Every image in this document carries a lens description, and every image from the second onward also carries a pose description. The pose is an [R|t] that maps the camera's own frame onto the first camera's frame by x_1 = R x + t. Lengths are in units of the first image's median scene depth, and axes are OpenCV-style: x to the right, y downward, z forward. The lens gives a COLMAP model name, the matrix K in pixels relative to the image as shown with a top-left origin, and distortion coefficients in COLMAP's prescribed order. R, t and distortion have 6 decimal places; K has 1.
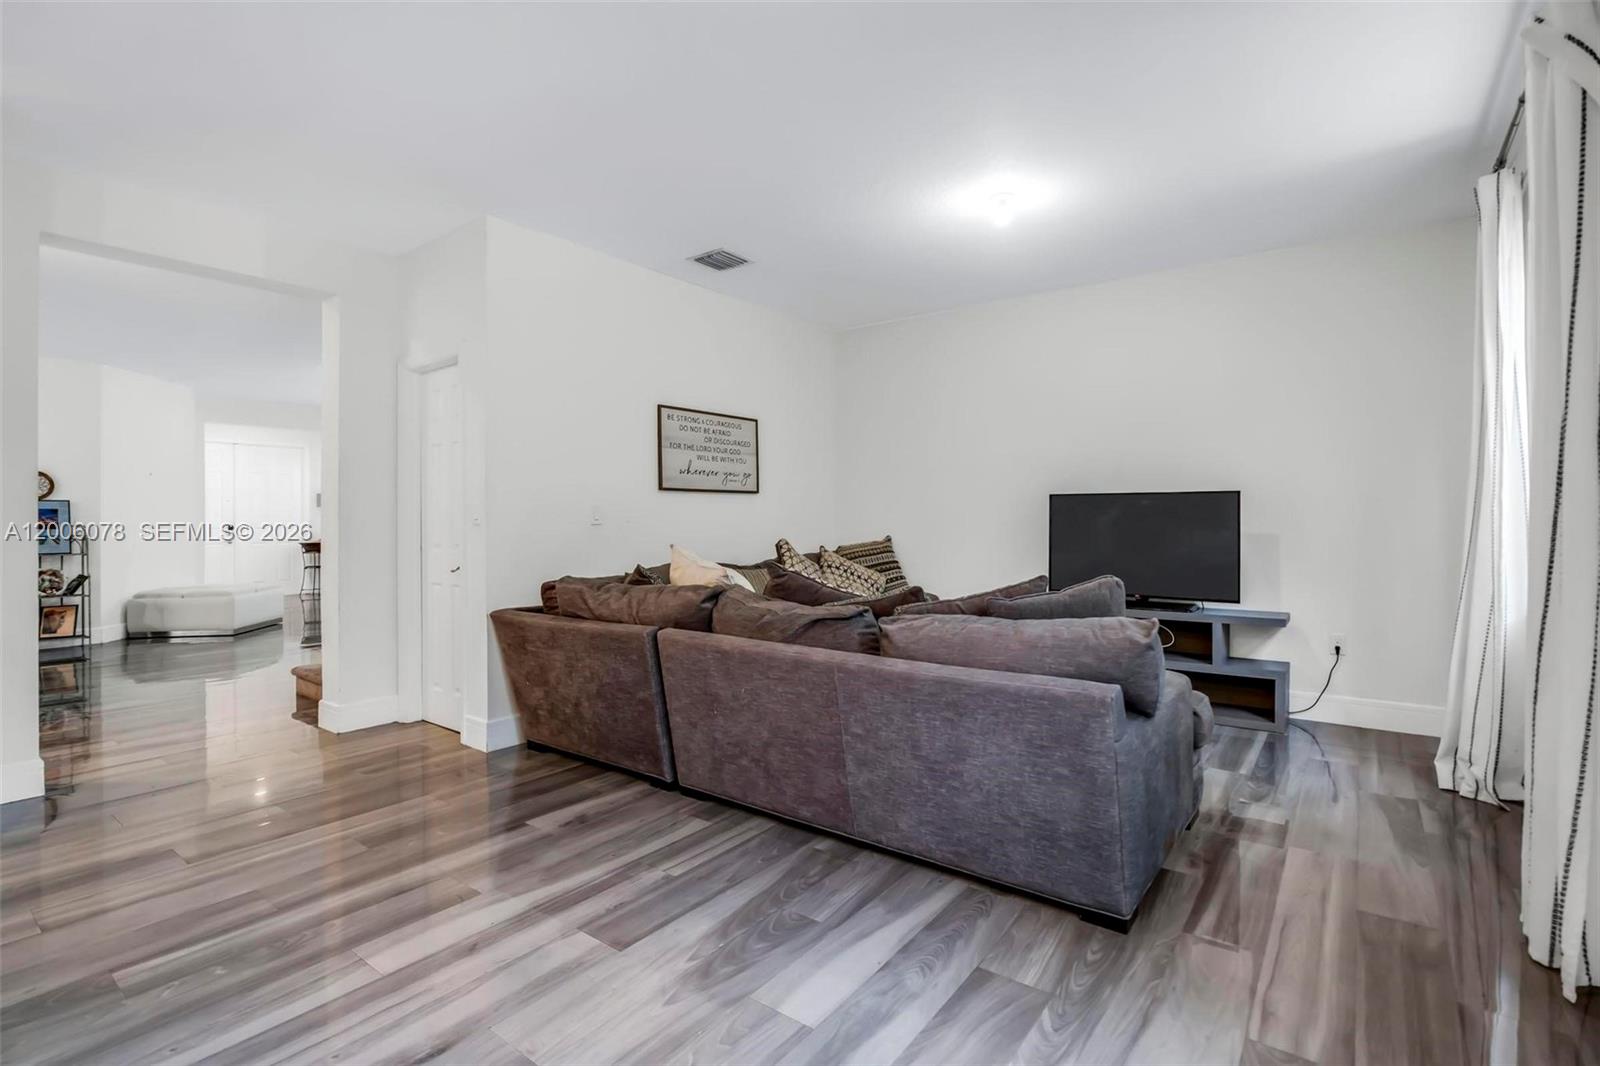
lens RADIAL K [[746.3, 0, 801.0], [0, 746.3, 528.2], [0, 0, 1]] dist [-0.017253, 0.000619]
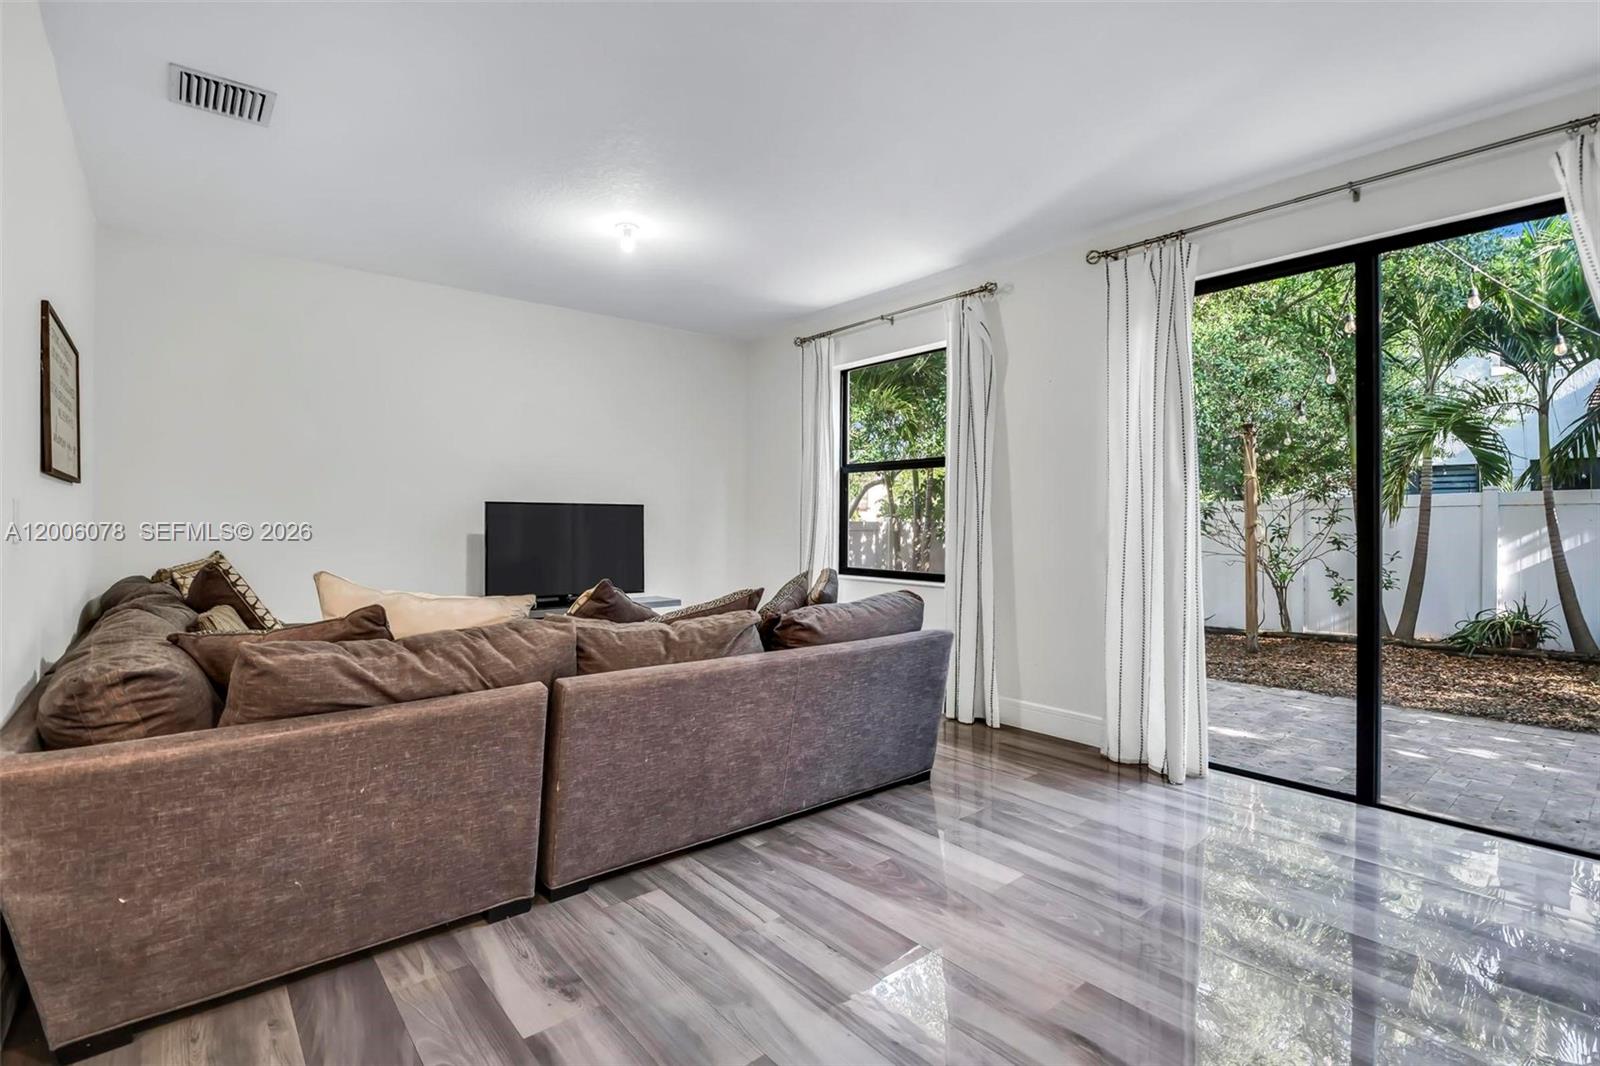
lens RADIAL K [[746.3, 0, 801.0], [0, 746.3, 528.2], [0, 0, 1]] dist [-0.017253, 0.000619]
pose [[0.220884, -0.000445, 0.975300, -0.637418], [0.008893, 0.999959, -0.001558, -0.008569], [-0.975260, 0.009017, 0.220879, 0.457478]]
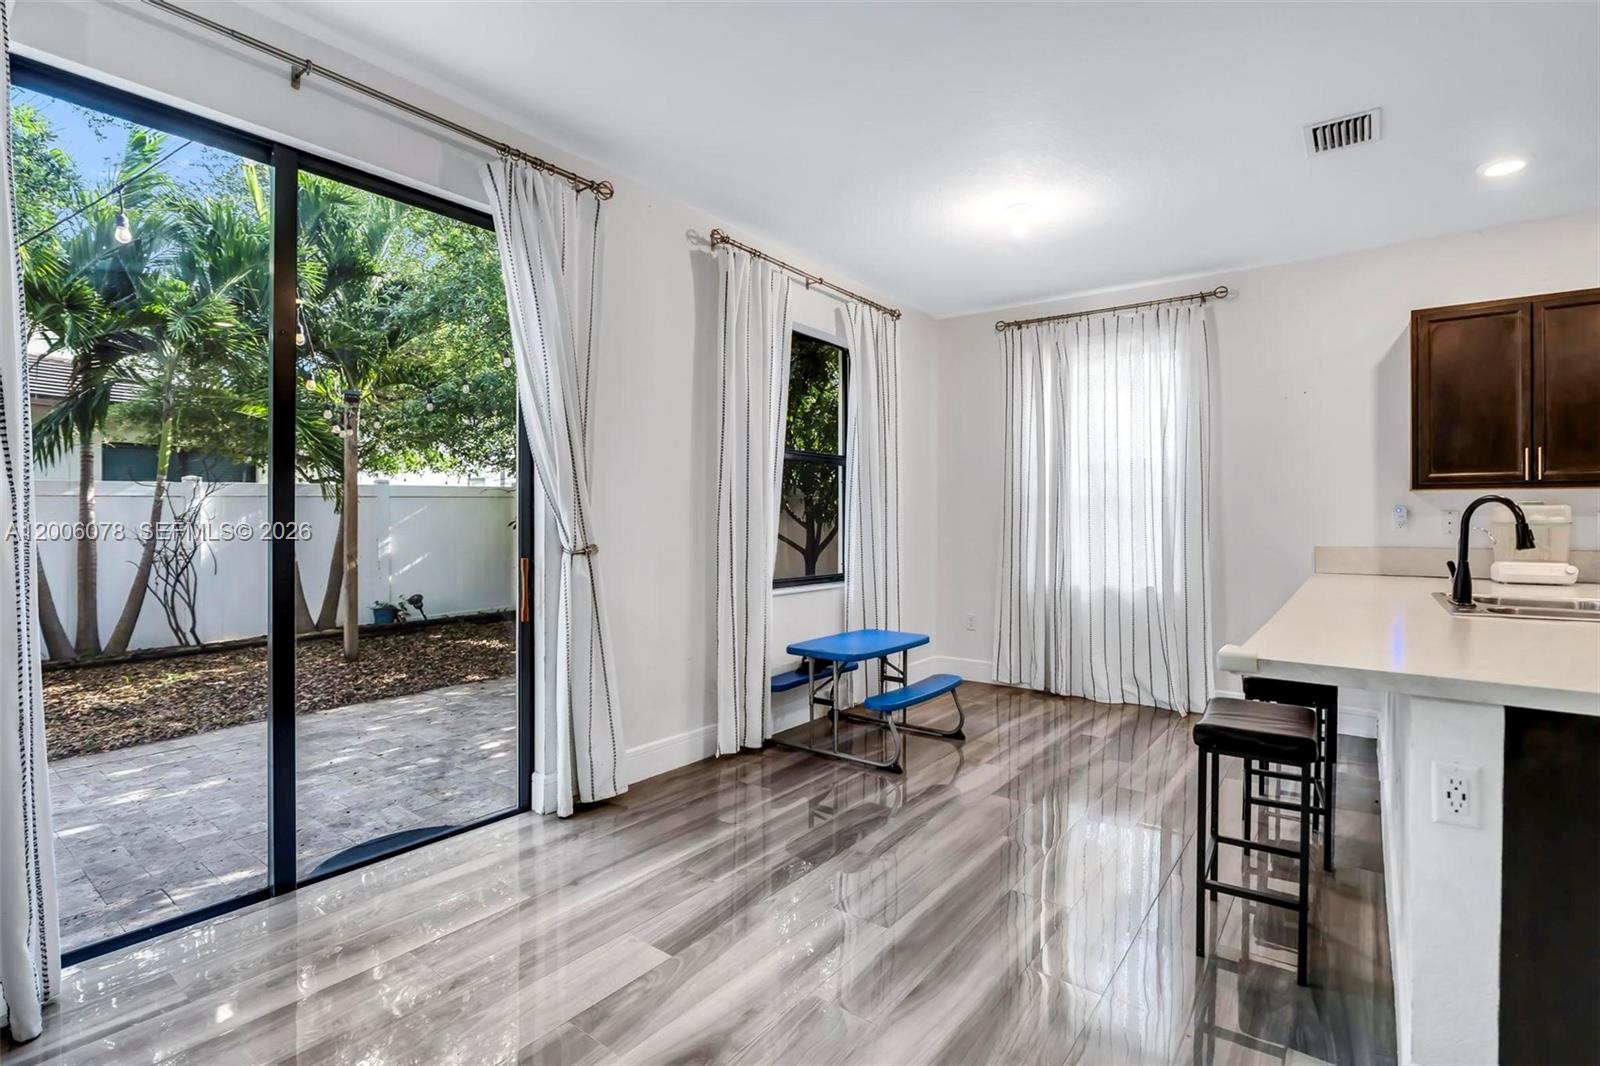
lens RADIAL K [[757.9, 0, 812.8], [0, 757.9, 526.9], [0, 0, 1]] dist [-0.019537, -0.000652]
pose [[-0.999988, 0.003673, -0.003296, -0.169372], [0.003594, 0.999712, 0.023722, -0.016644], [0.003382, 0.023710, -0.999713, 0.643269]]
